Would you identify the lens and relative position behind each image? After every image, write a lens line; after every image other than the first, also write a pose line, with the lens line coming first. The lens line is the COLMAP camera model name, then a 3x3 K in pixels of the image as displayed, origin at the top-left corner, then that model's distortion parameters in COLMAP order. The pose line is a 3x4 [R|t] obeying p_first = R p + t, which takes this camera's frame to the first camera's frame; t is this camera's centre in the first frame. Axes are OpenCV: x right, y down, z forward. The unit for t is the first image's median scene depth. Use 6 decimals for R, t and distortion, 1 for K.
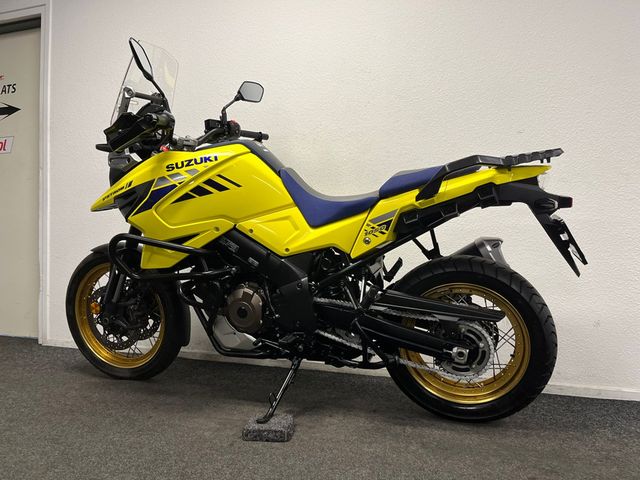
lens RADIAL K [[506.5, 0, 320.0], [0, 506.5, 240.0], [0, 0, 1]] dist [0.156876, -0.254341]
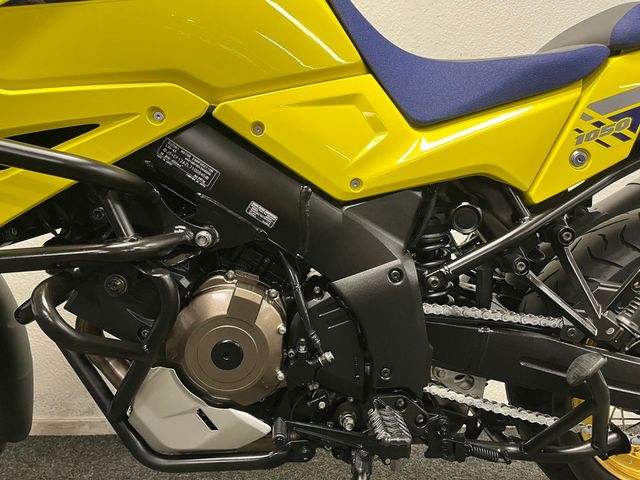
lens RADIAL K [[506.5, 0, 320.0], [0, 506.5, 240.0], [0, 0, 1]] dist [0.156876, -0.254341]
pose [[0.927137, -0.007336, 0.374652, -0.231344], [-0.000604, 0.999778, 0.021070, 0.053927], [-0.374723, -0.019761, 0.926926, 0.648330]]
